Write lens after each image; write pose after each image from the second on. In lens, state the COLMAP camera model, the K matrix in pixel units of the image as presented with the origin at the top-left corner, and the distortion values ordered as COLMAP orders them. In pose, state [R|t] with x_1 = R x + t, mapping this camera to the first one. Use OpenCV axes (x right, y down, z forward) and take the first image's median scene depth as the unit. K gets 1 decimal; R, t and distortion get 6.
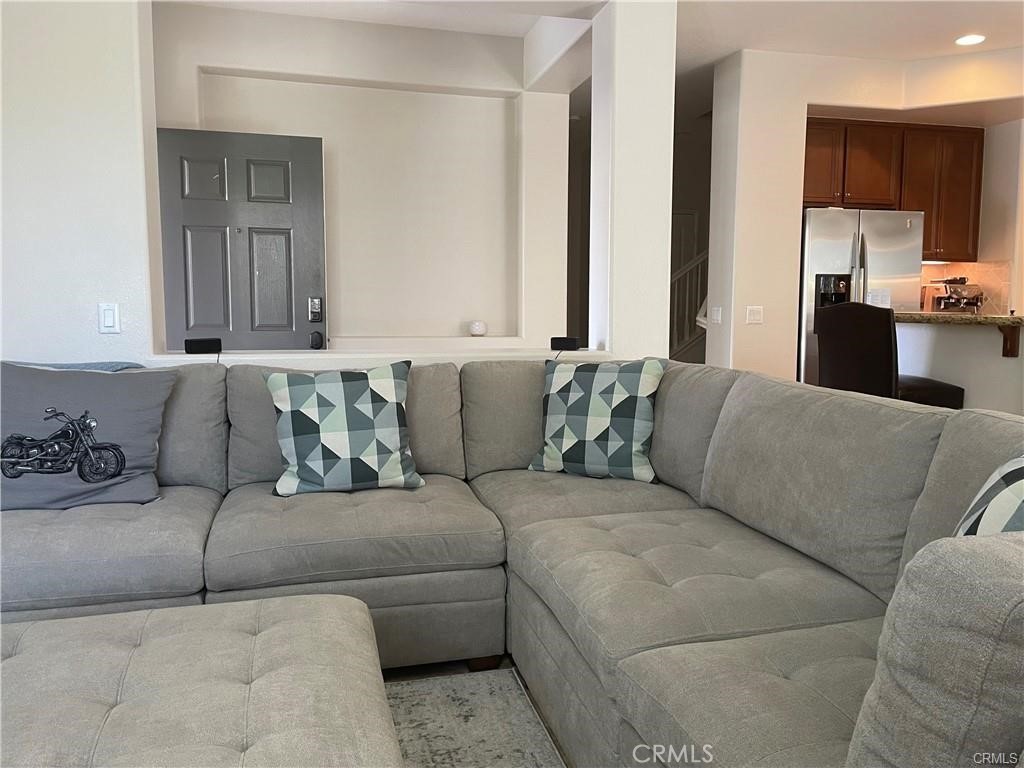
lens RADIAL K [[773.0, 0, 512.0], [0, 773.0, 384.0], [0, 0, 1]] dist [0.103200, -0.136091]
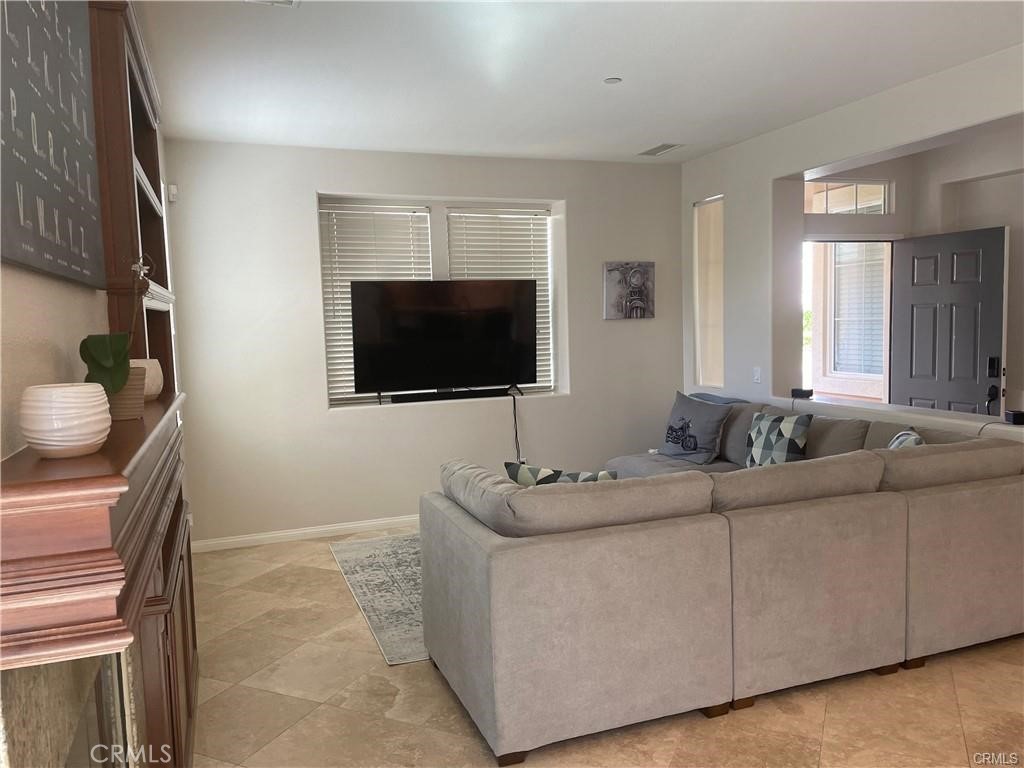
lens RADIAL K [[773.0, 0, 512.0], [0, 773.0, 384.0], [0, 0, 1]] dist [0.103200, -0.136091]
pose [[0.109821, 0.076908, -0.990971, 1.617703], [-0.070134, 0.995117, 0.069458, -0.187107], [0.991474, 0.061873, 0.114679, 0.222973]]
